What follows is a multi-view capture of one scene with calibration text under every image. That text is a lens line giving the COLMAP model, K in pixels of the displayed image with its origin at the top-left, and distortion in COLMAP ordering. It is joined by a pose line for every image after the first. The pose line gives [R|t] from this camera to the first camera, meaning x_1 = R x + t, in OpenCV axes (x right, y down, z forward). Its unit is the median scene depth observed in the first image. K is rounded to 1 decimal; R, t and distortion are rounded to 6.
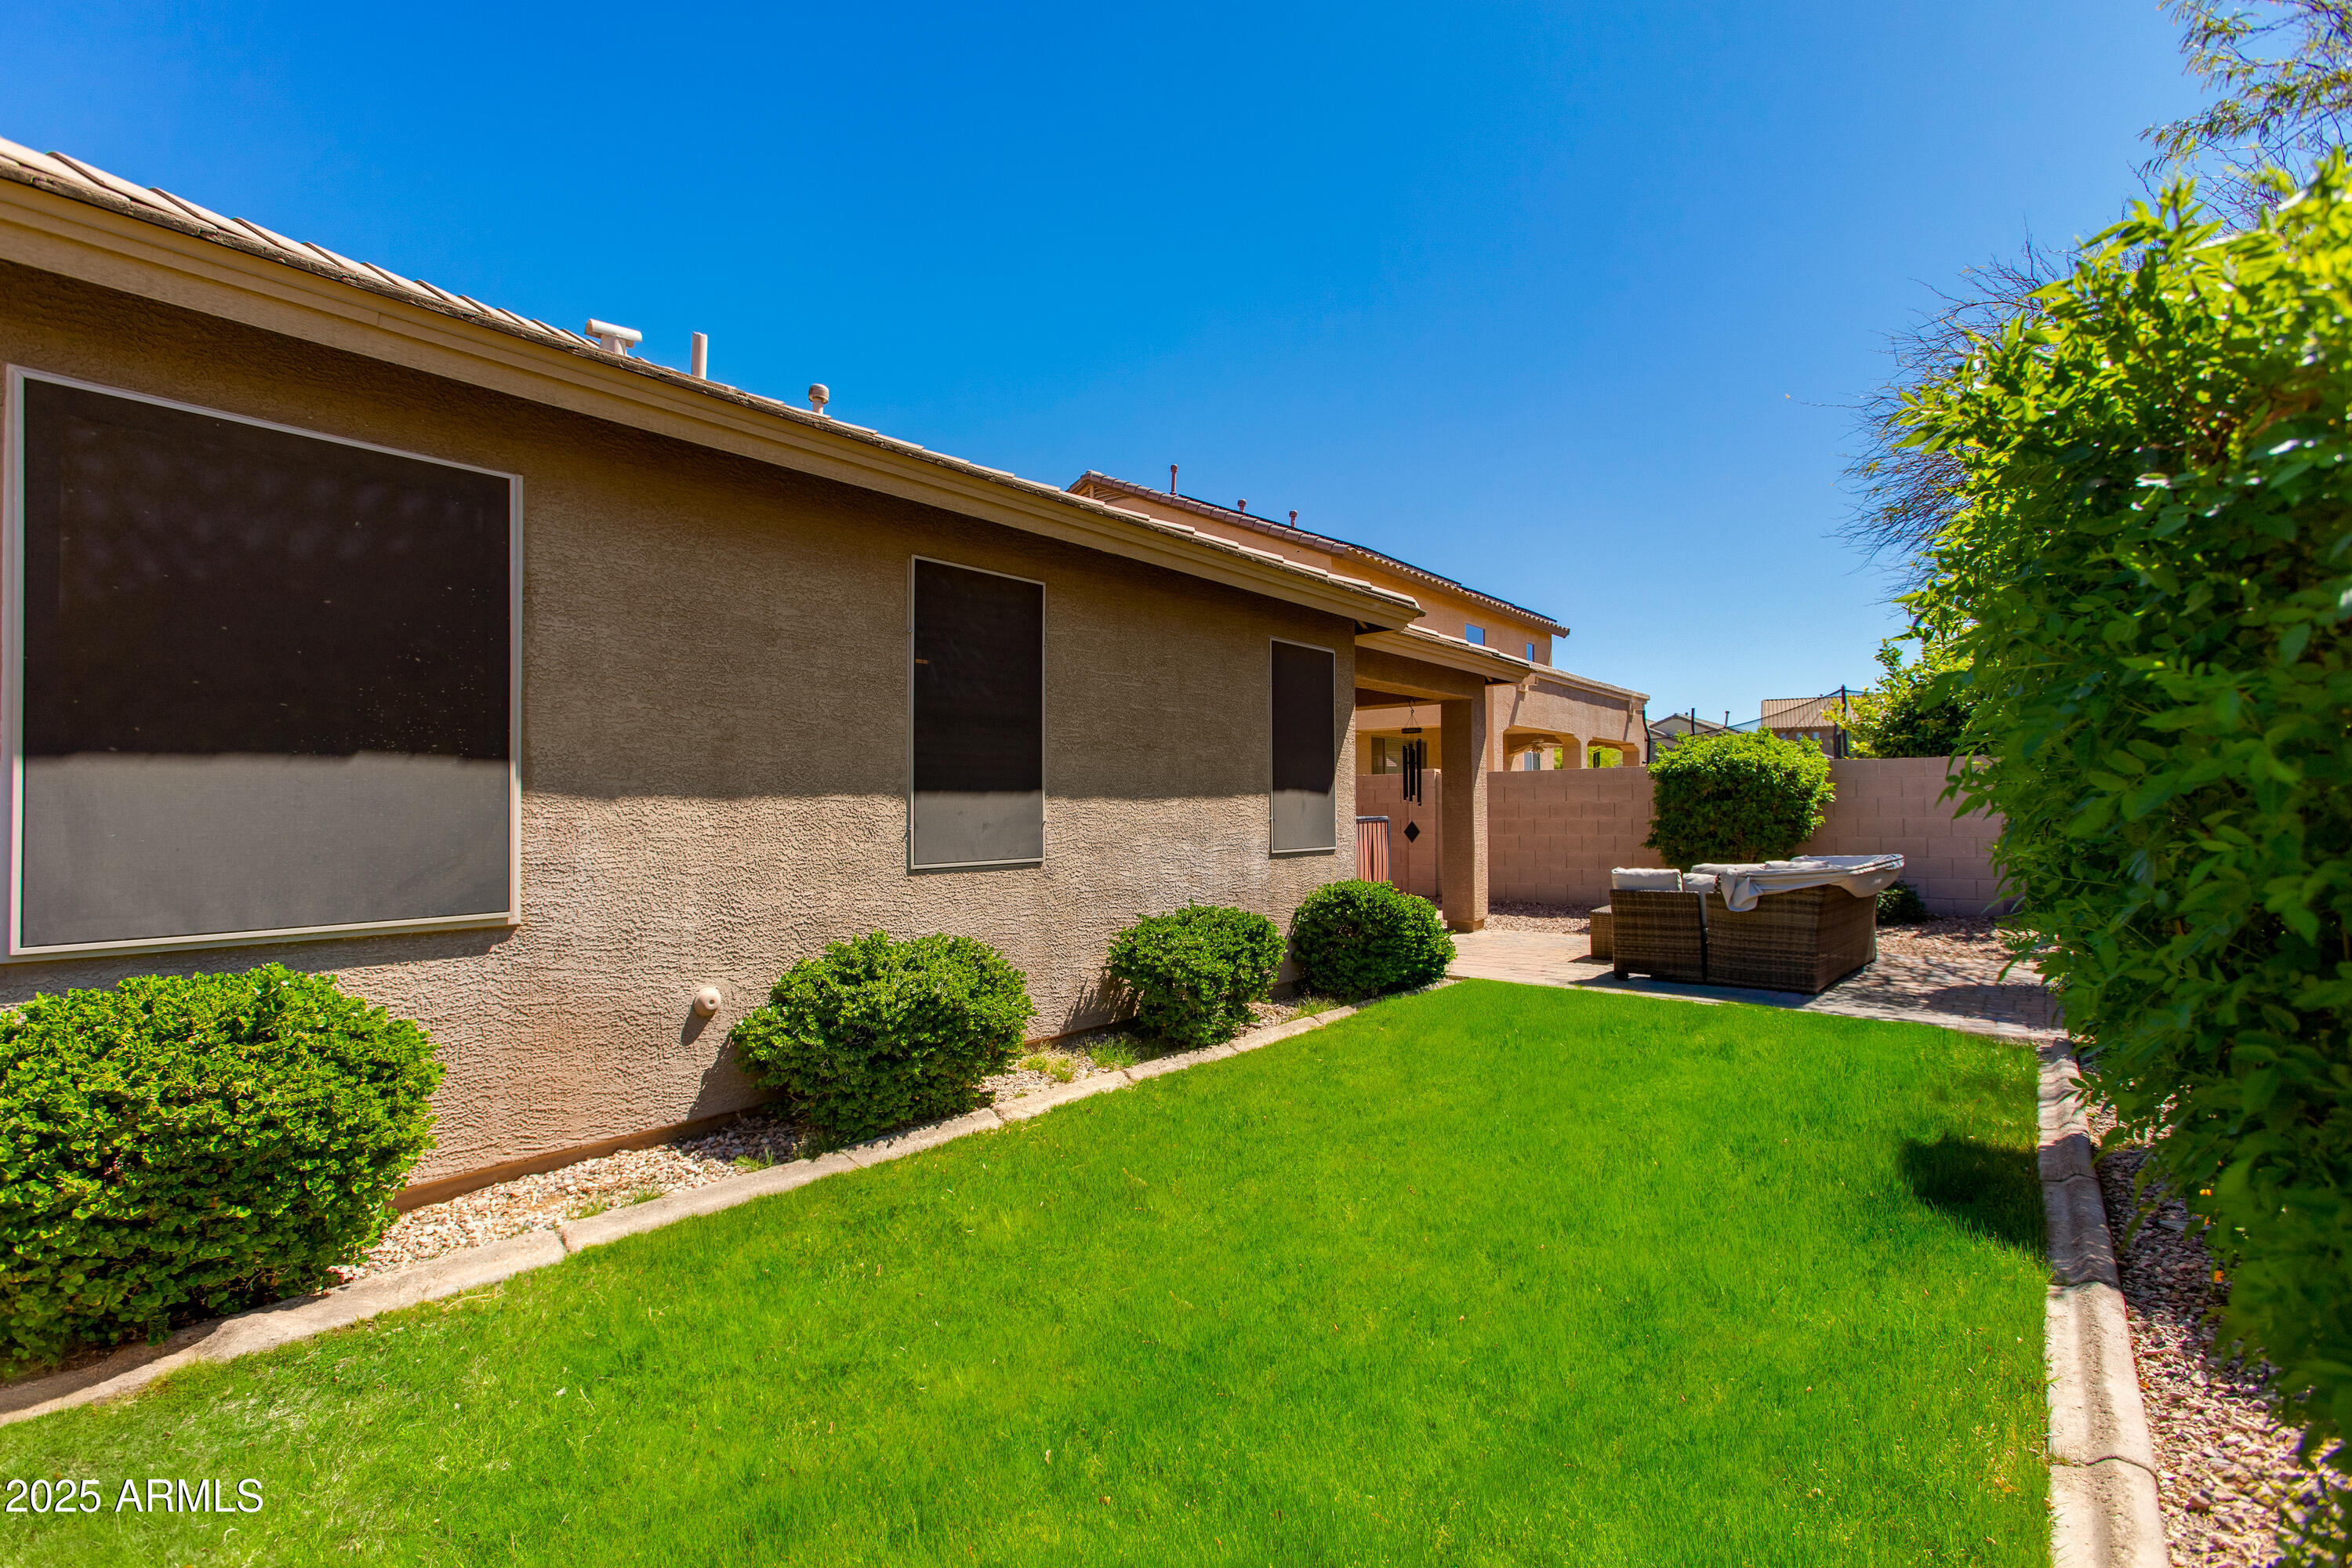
lens RADIAL K [[1059.3, 0, 1181.6], [0, 1059.3, 782.1], [0, 0, 1]] dist [-0.004037, 0.002012]
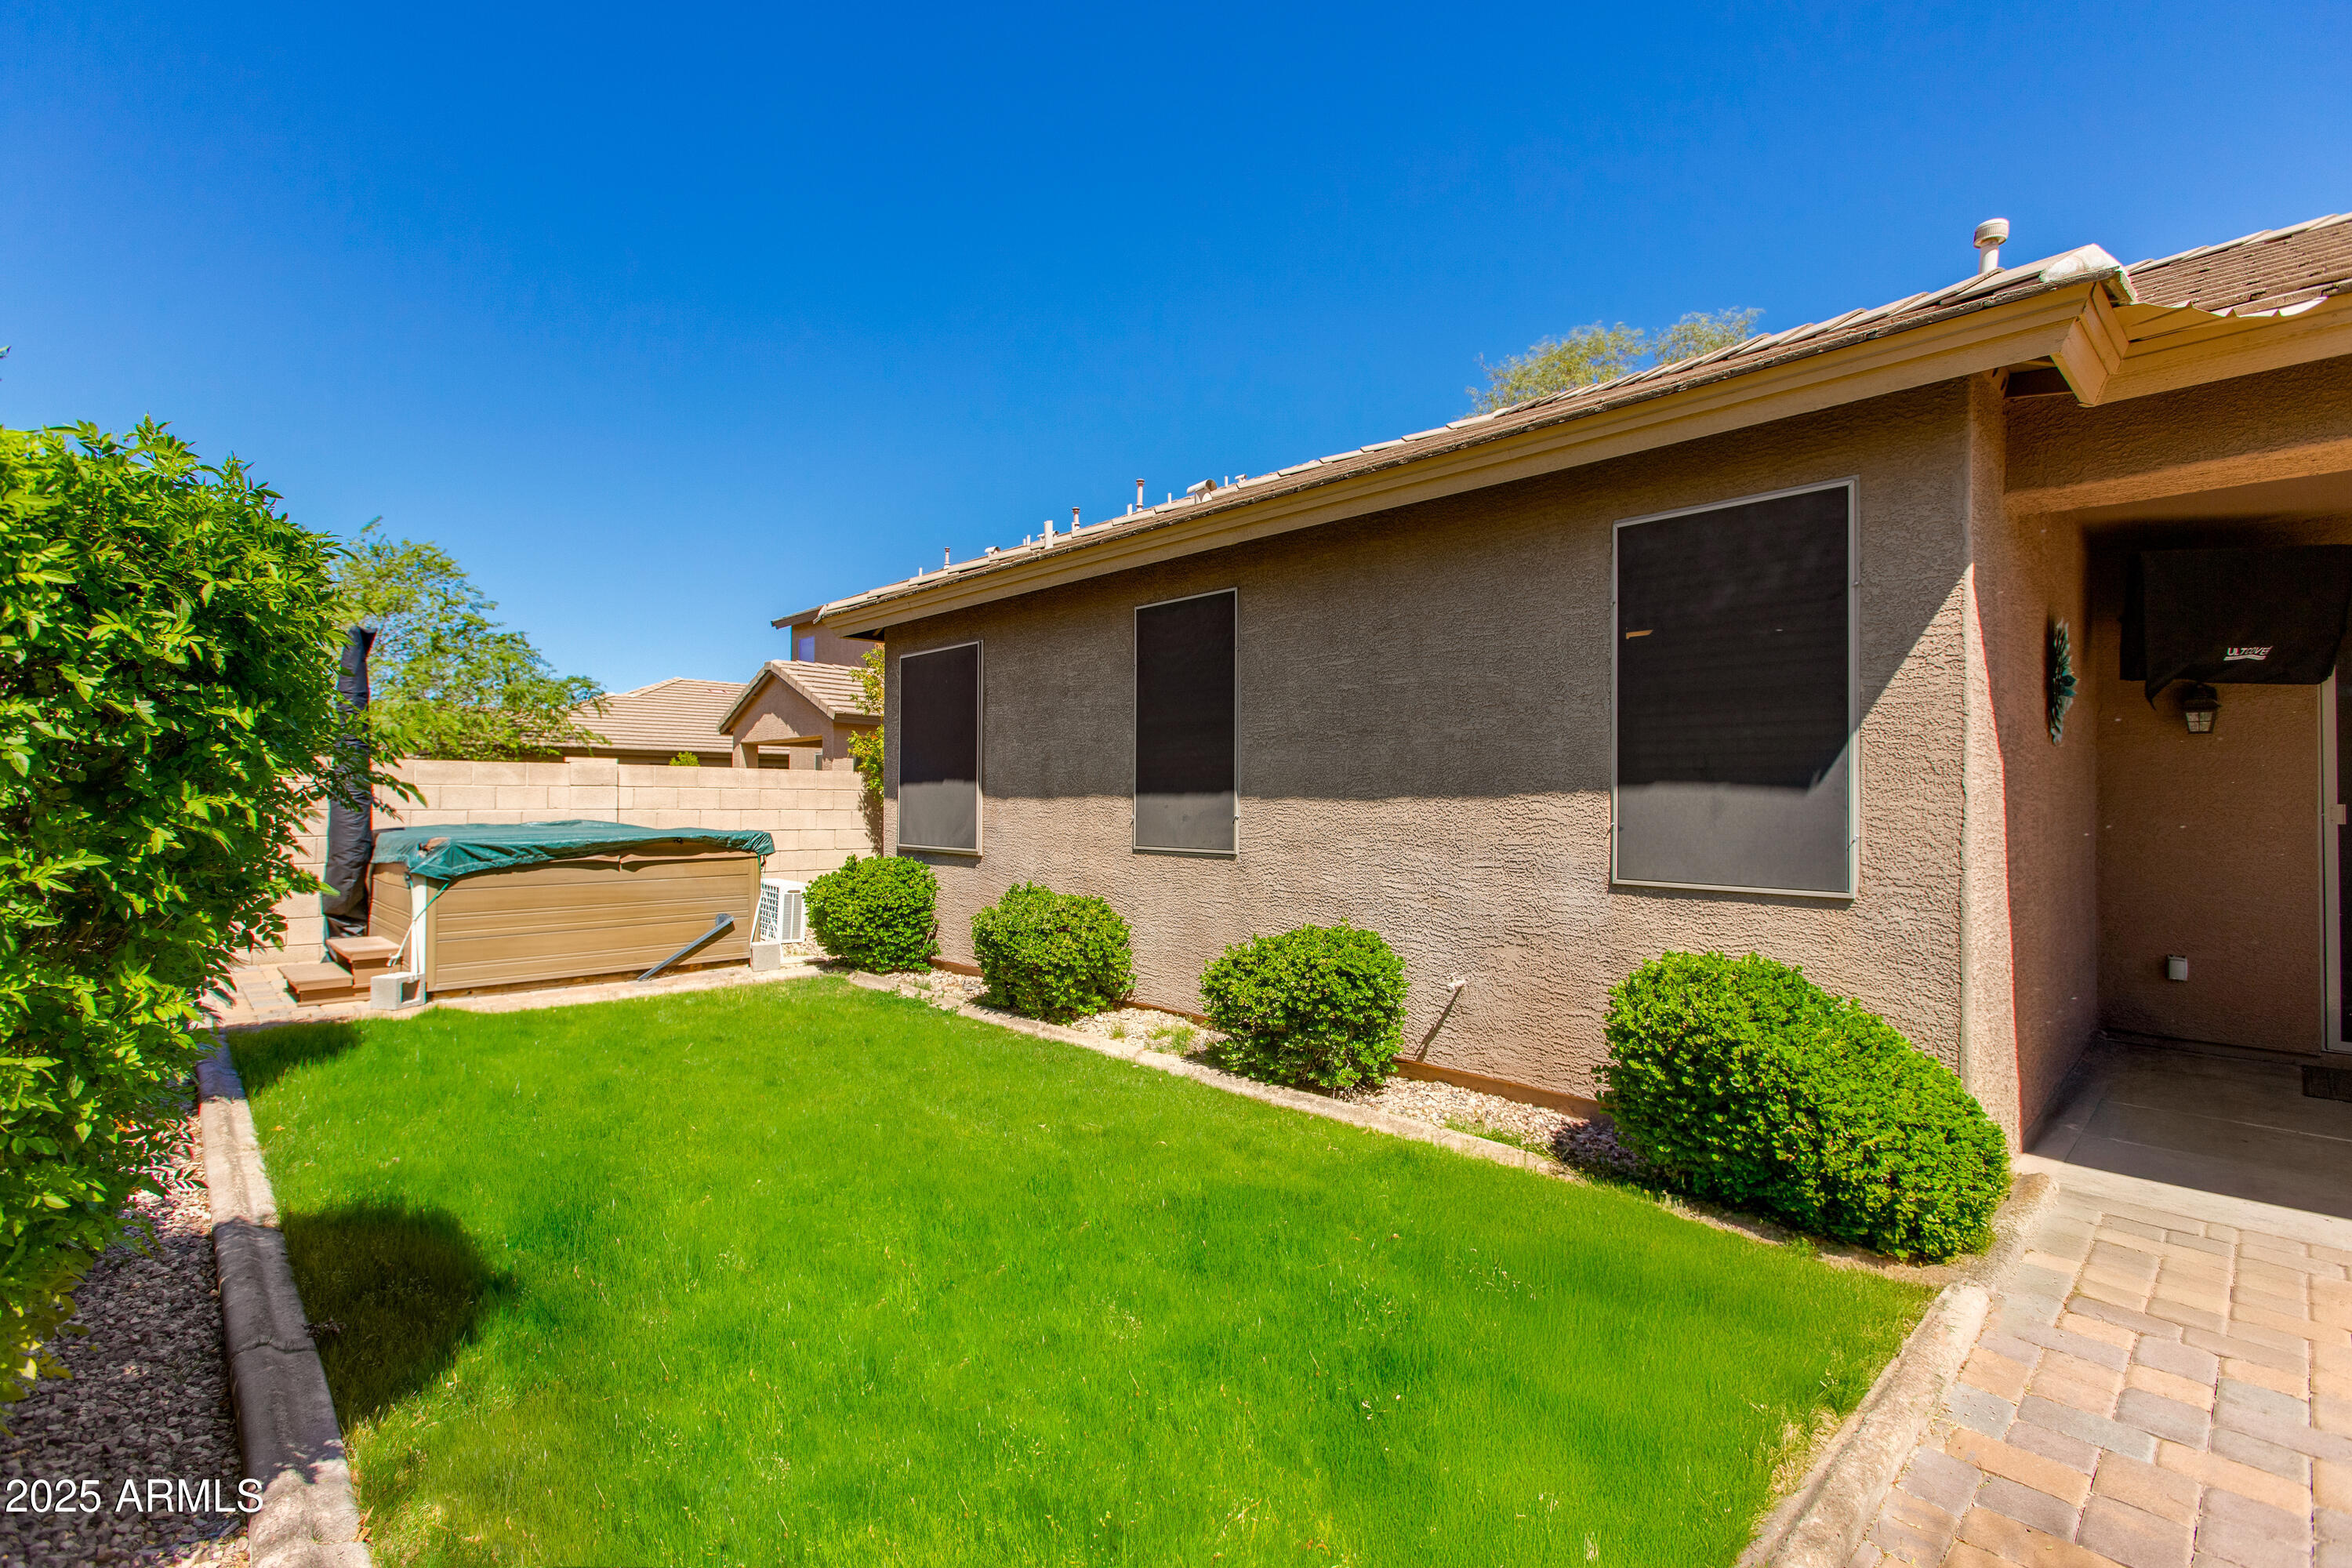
lens RADIAL K [[1059.3, 0, 1161.5], [0, 1059.3, 793.2], [0, 0, 1]] dist [-0.004037, 0.002012]
pose [[-0.134283, -0.013537, -0.990851, 0.719158], [0.007020, 0.999869, -0.014612, 0.022741], [0.990918, -0.008918, -0.134170, 0.840076]]
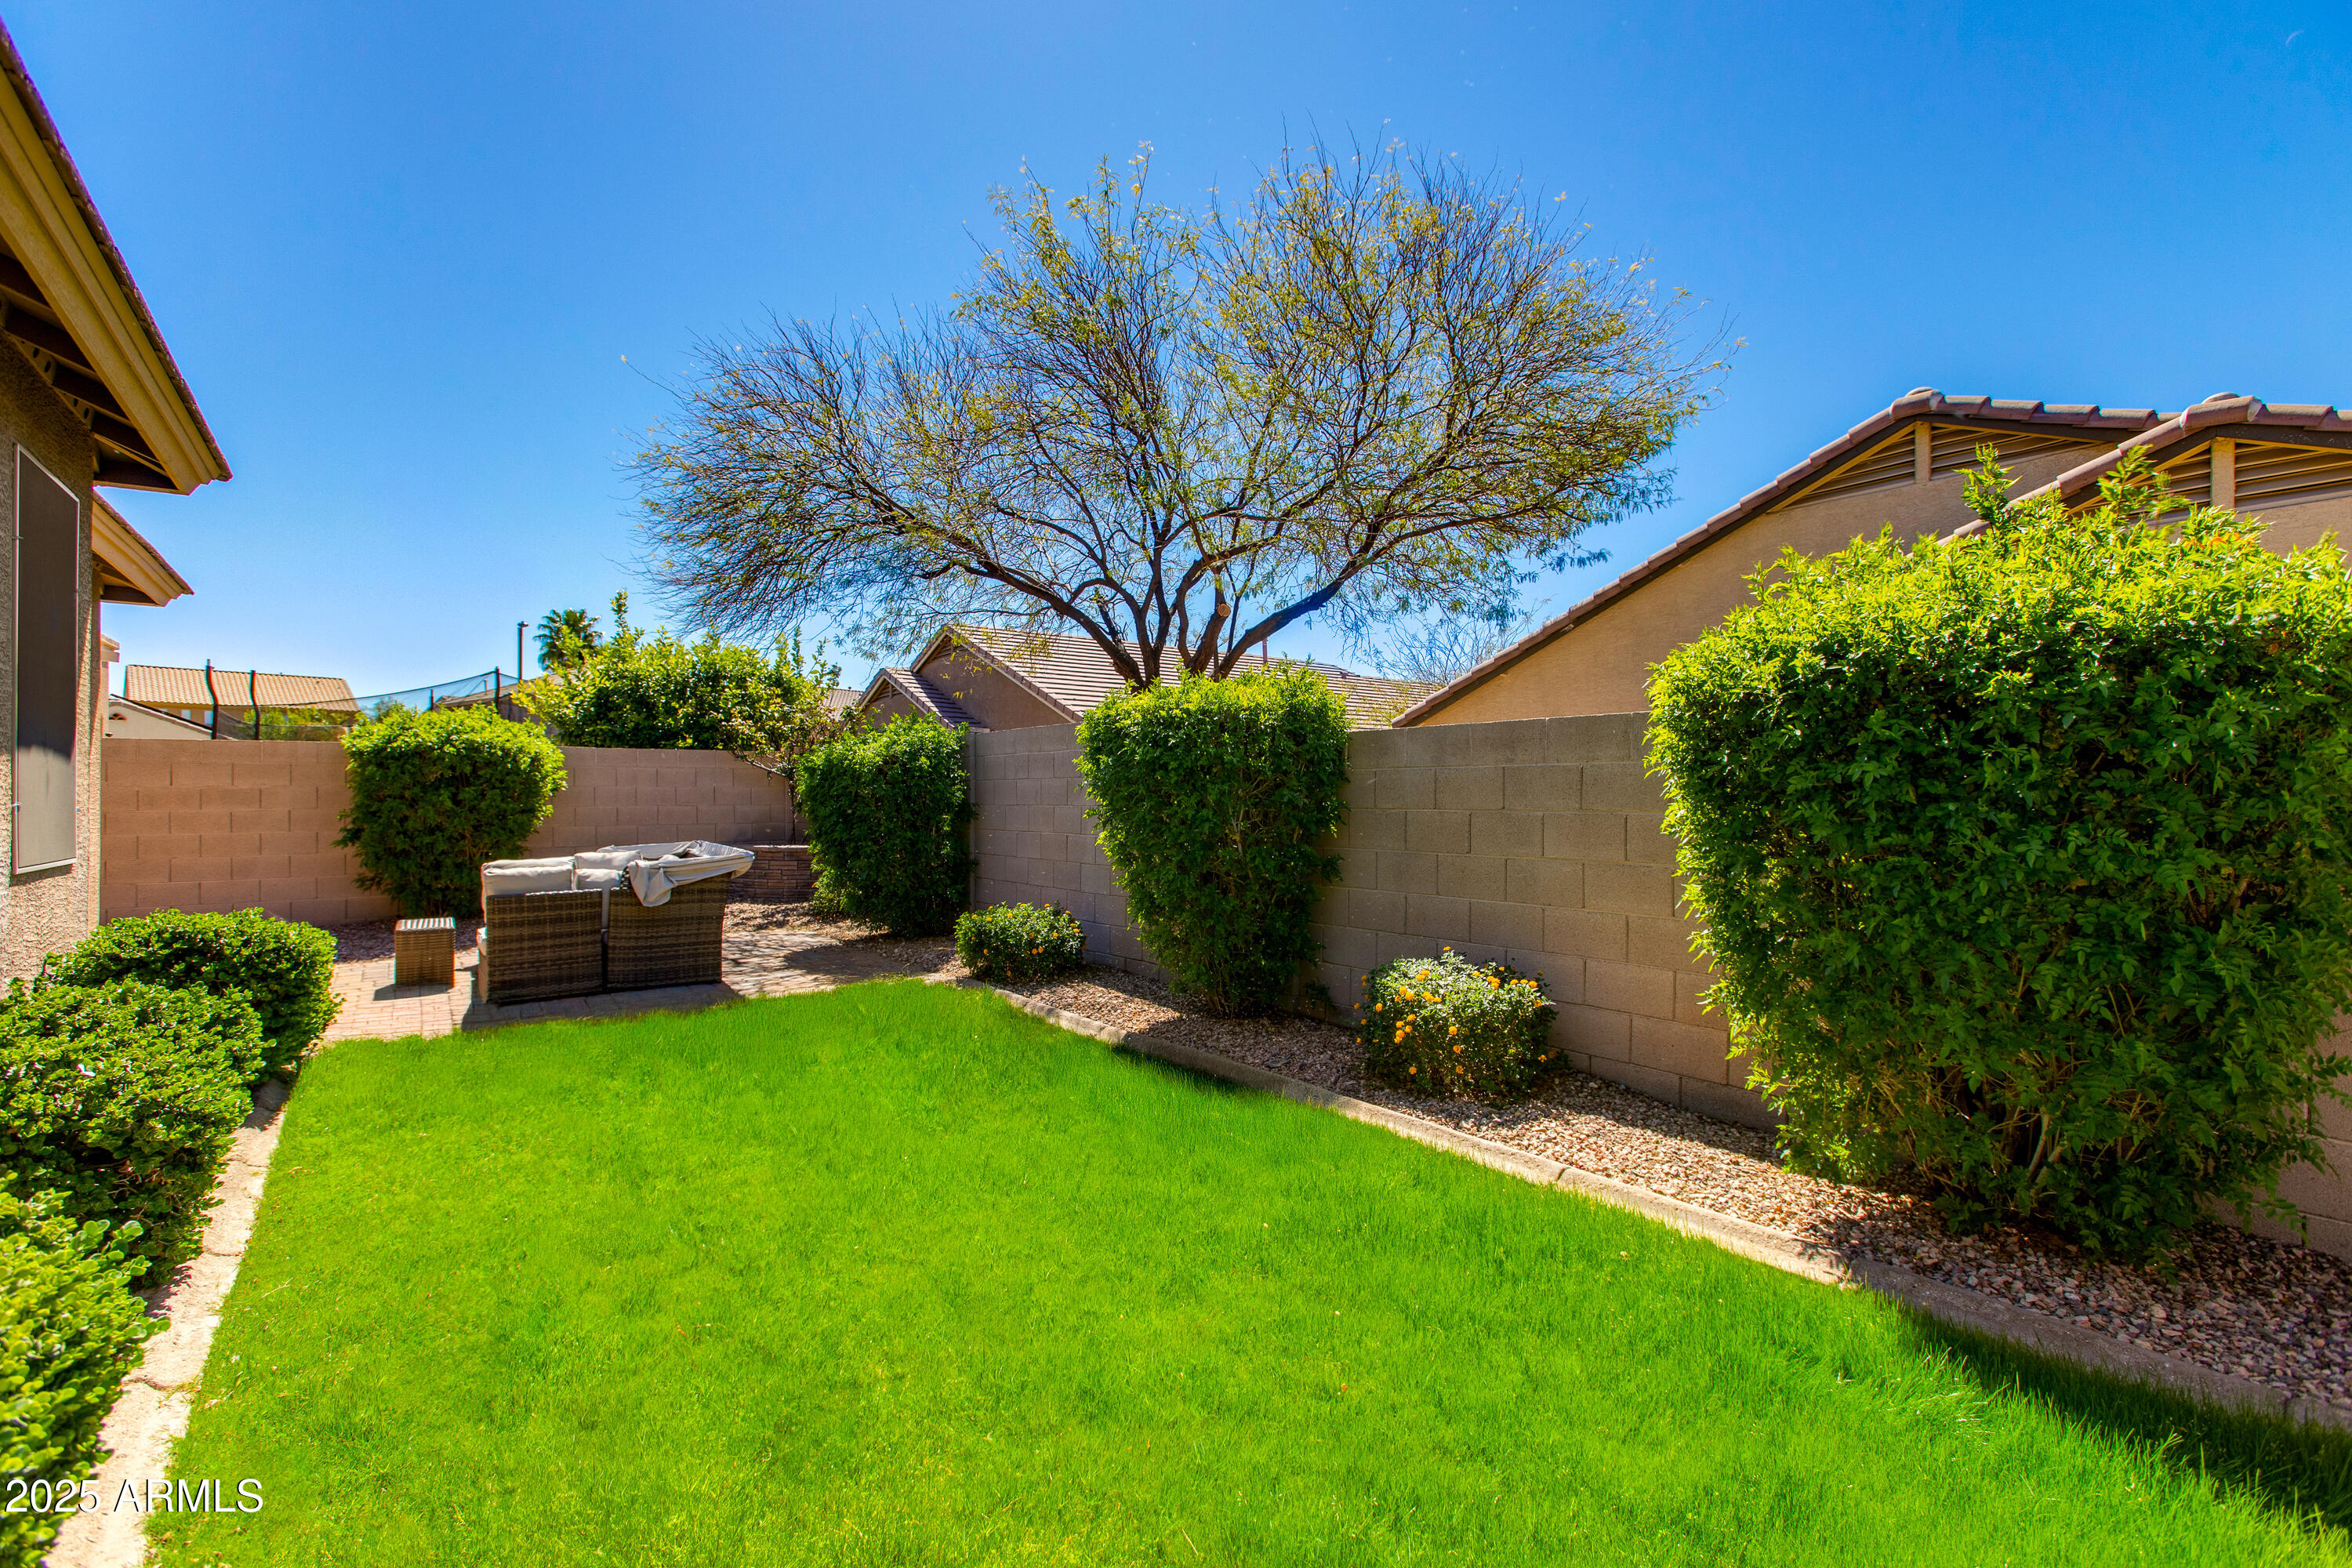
lens RADIAL K [[1059.3, 0, 1184.9], [0, 1059.3, 794.6], [0, 0, 1]] dist [-0.004037, 0.002012]
pose [[0.234690, 0.009117, 0.972027, -0.274432], [-0.025293, 0.999675, -0.003270, 0.017287], [-0.971741, -0.023818, 0.234845, 0.355826]]
